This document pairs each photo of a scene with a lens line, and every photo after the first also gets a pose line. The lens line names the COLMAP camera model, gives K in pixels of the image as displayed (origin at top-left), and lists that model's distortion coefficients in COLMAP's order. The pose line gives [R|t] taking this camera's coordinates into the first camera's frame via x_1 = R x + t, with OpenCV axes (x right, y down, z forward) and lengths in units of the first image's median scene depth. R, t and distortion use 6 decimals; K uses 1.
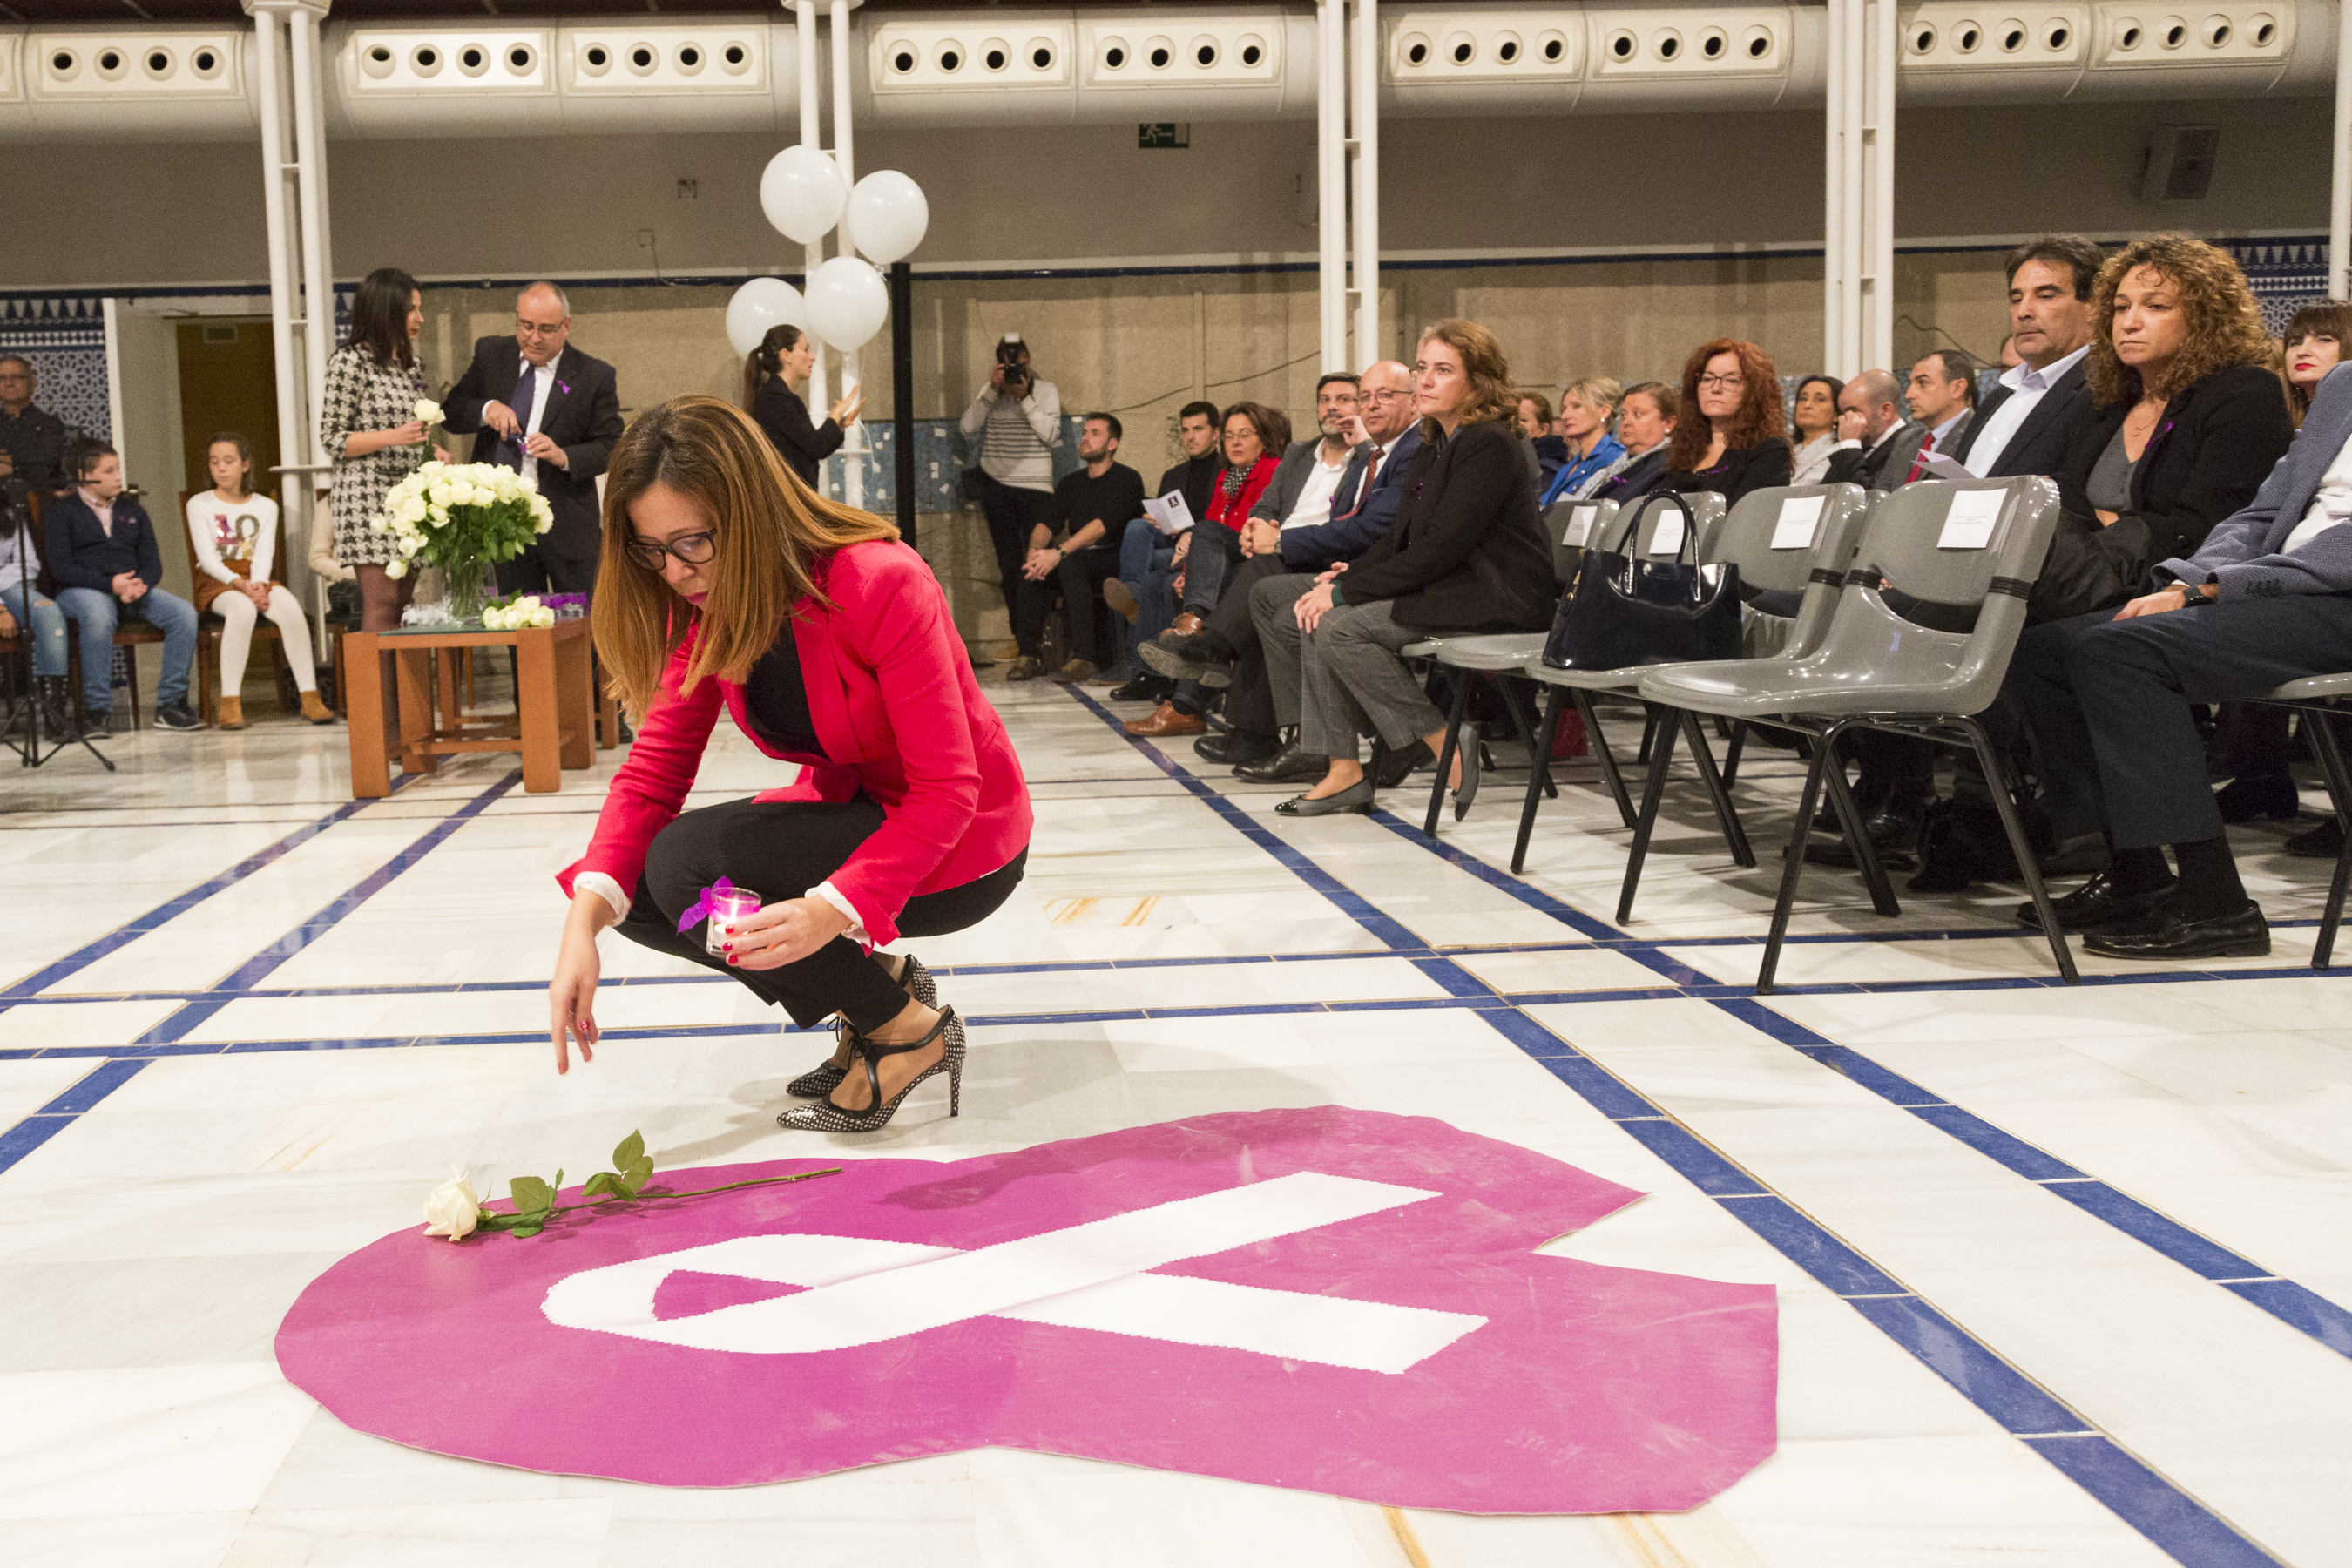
lens RADIAL K [[1929.6, 0, 947.0], [0, 1929.6, 696.2], [0, 0, 1]] dist [0.018015, -0.003651]
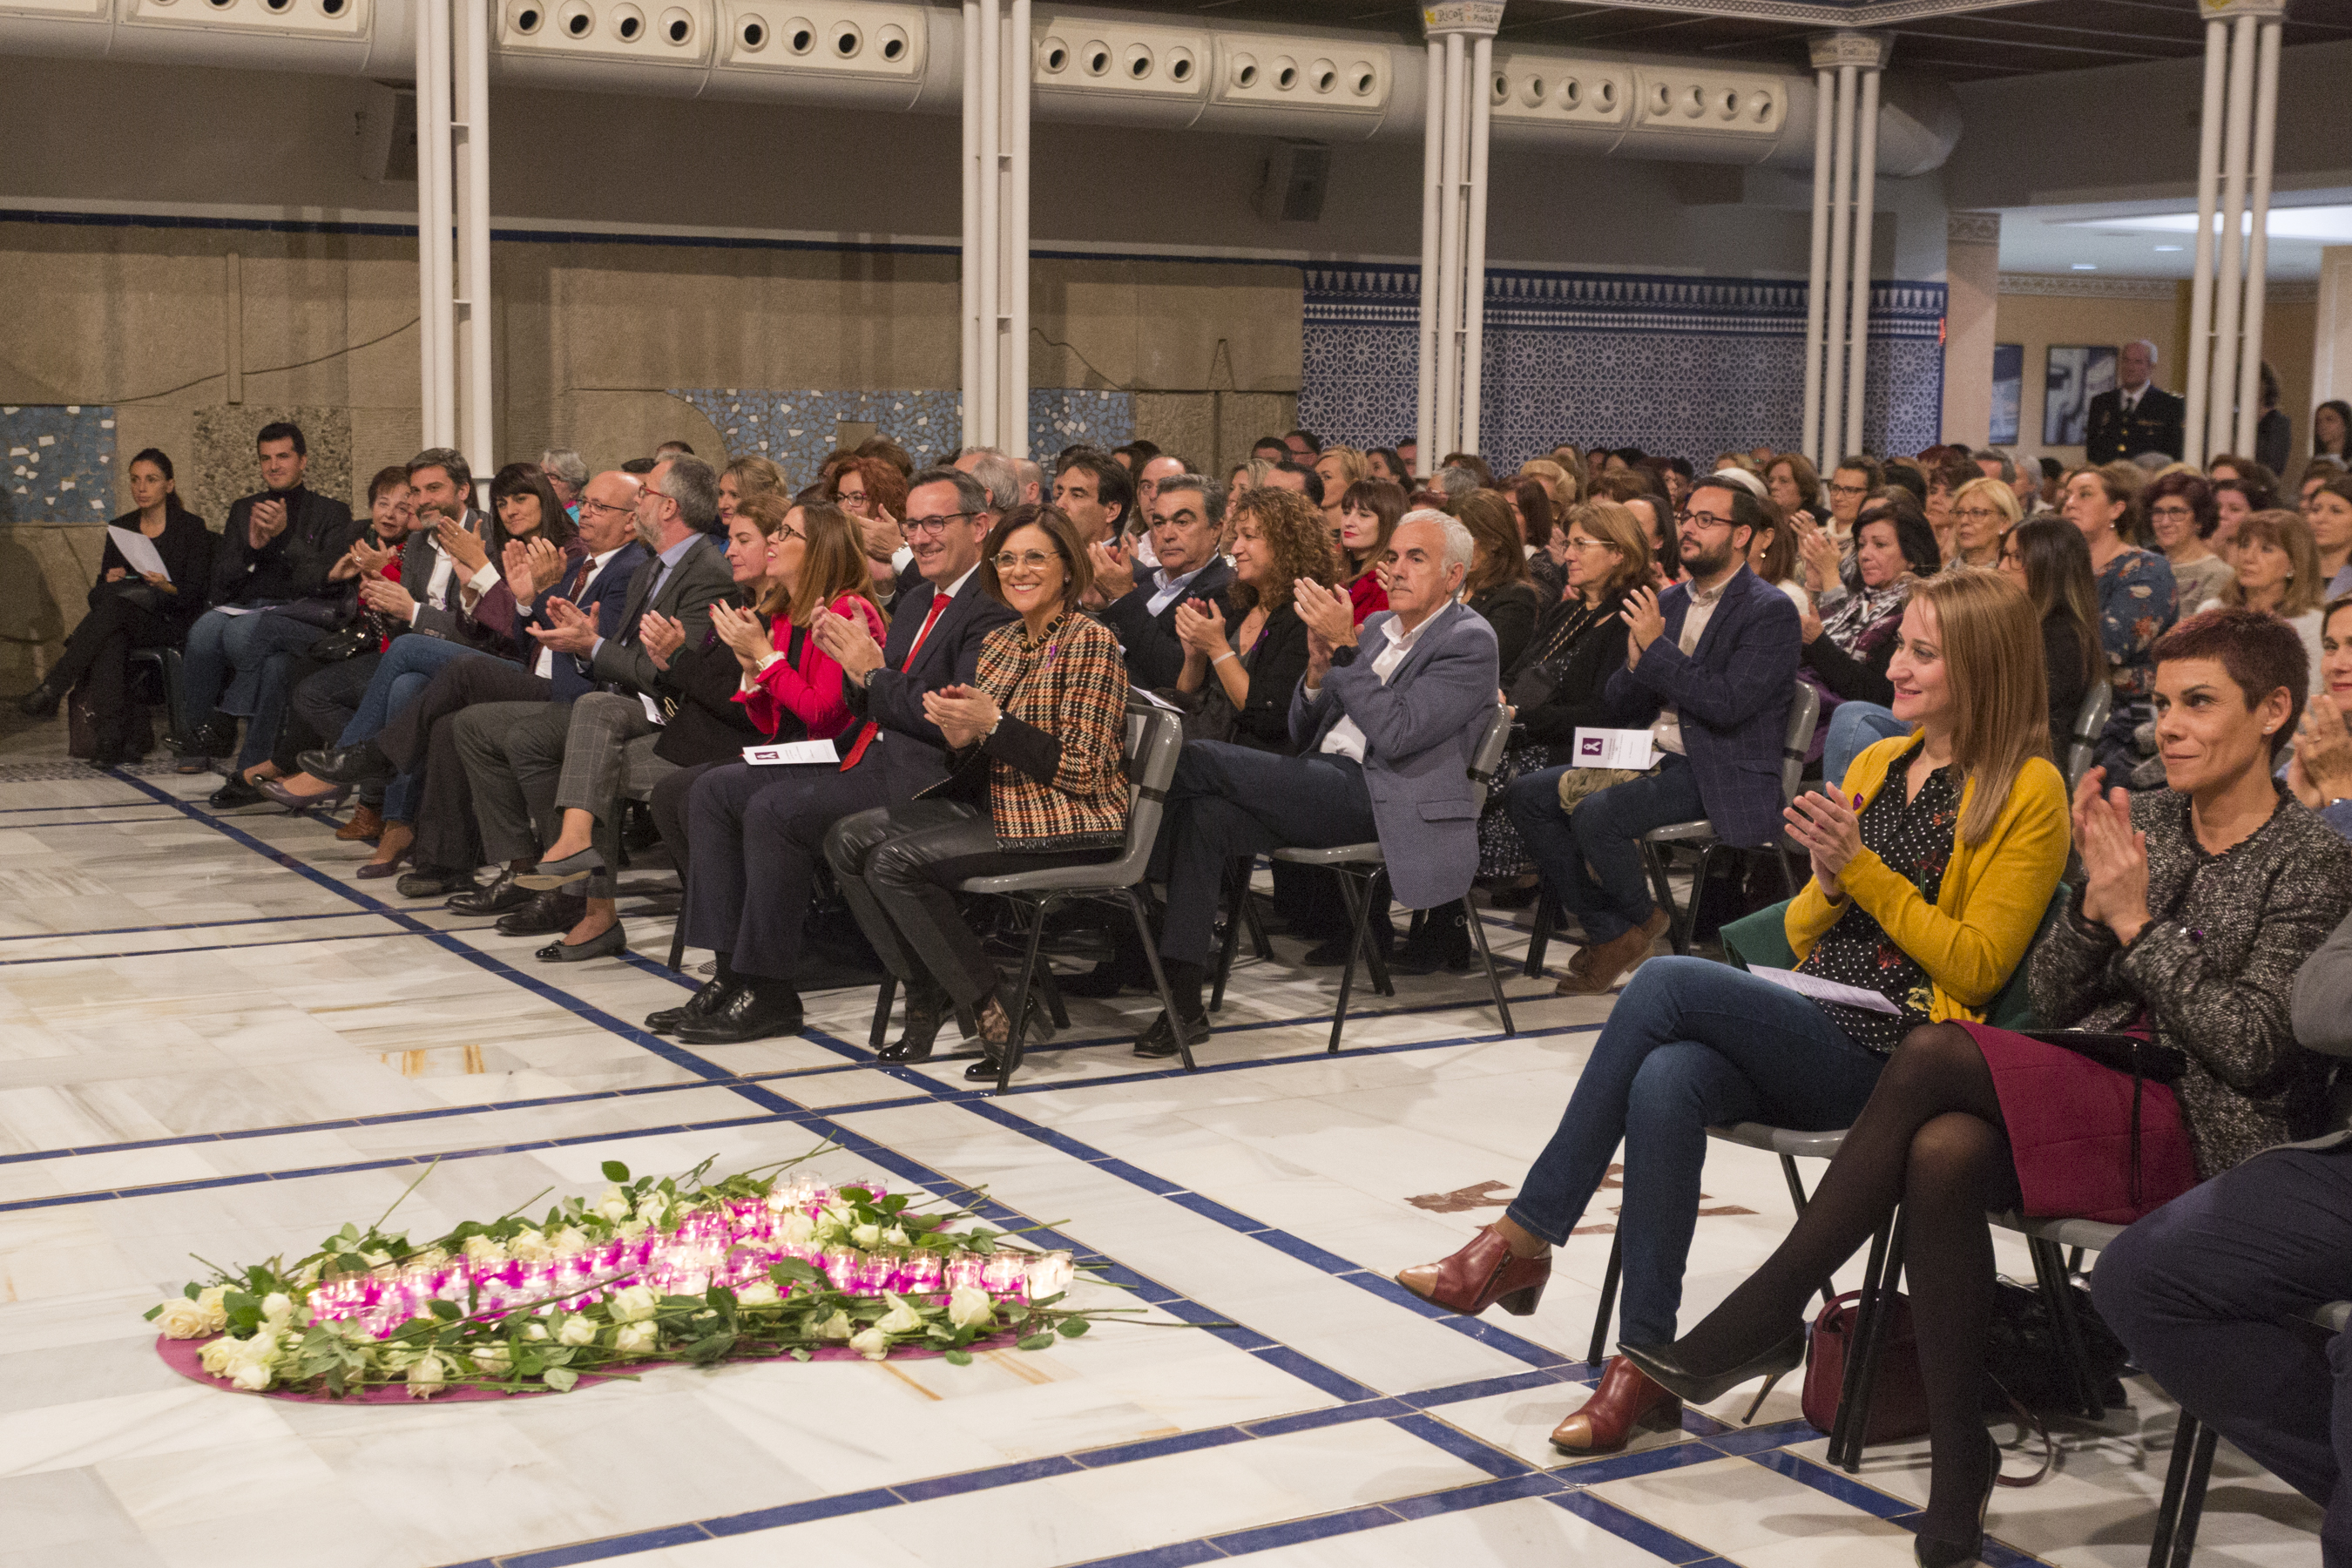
lens RADIAL K [[3076.6, 0, 1029.0], [0, 3076.6, 785.2], [0, 0, 1]] dist [0.000530, 0.047274]
pose [[0.892768, -0.019897, 0.450078, -0.175541], [0.002511, 0.999228, 0.039195, -0.050165], [-0.450511, -0.033862, 0.892129, -0.314534]]
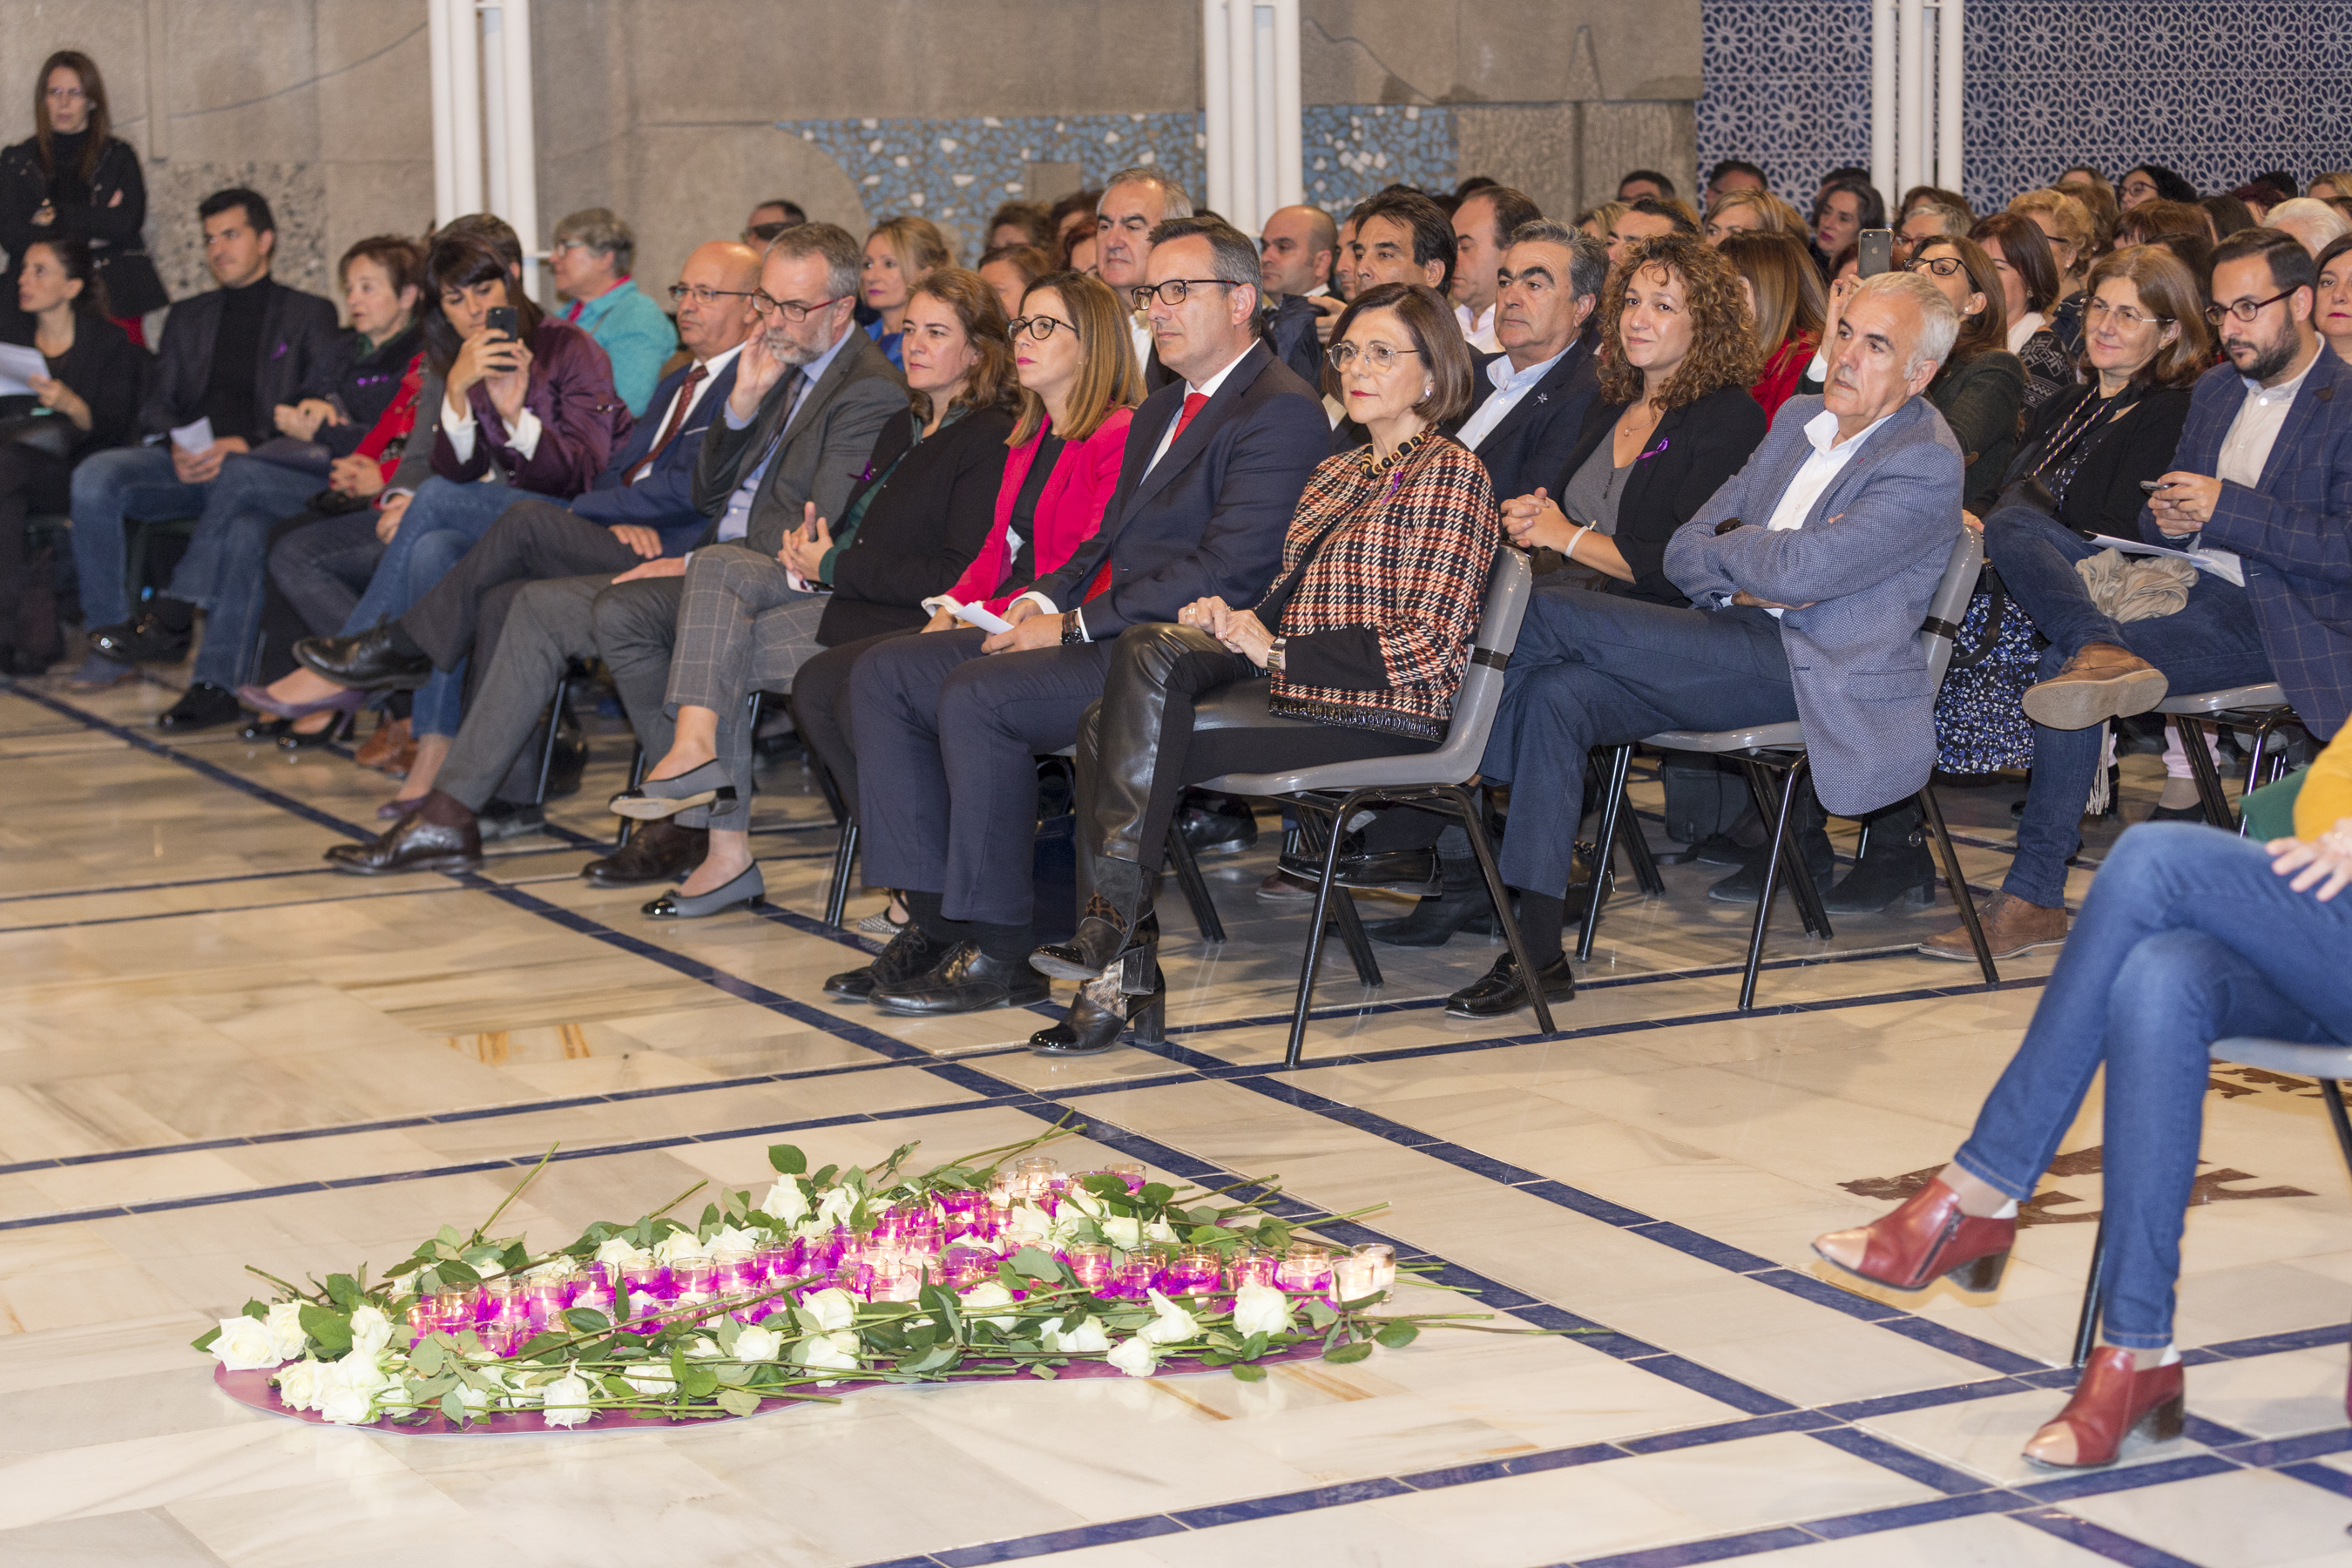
lens RADIAL K [[4751.4, 0, 1085.6], [0, 4751.4, 785.1], [0, 0, 1]] dist [0.006253, -0.427635]
pose [[0.912189, -0.045207, 0.407268, -0.223140], [0.026167, 0.998294, 0.052203, -0.042302], [-0.408933, -0.036962, 0.911815, -0.403399]]
